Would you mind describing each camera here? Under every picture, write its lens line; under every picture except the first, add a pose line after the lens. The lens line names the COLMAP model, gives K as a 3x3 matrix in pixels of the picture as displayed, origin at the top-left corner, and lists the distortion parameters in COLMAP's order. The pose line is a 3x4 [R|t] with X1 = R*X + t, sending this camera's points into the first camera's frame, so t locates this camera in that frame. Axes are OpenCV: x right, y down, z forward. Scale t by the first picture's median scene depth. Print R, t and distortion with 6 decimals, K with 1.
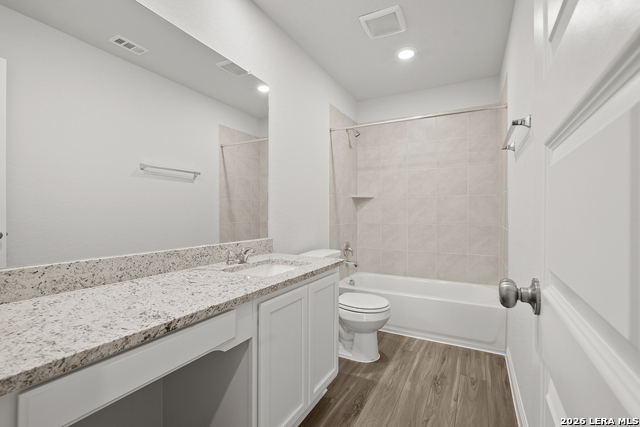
lens RADIAL K [[296.1, 0, 318.7], [0, 296.1, 212.4], [0, 0, 1]] dist [-0.038772, 0.010827]
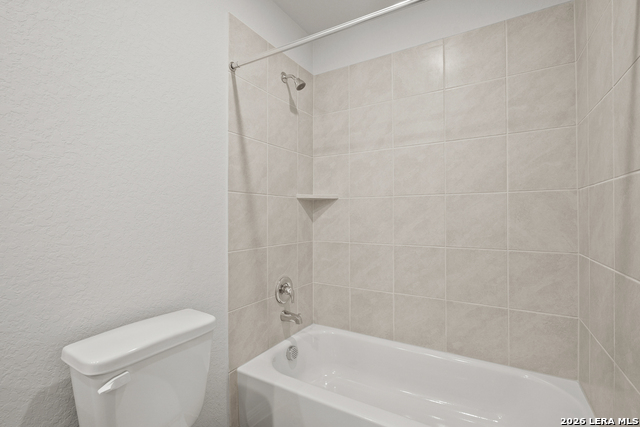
lens RADIAL K [[296.1, 0, 321.6], [0, 296.1, 214.5], [0, 0, 1]] dist [-0.038772, 0.010827]
pose [[0.999181, -0.003747, -0.040290, 0.194481], [0.003509, 0.999976, -0.005976, -0.016916], [0.040311, 0.005830, 0.999170, 0.455181]]
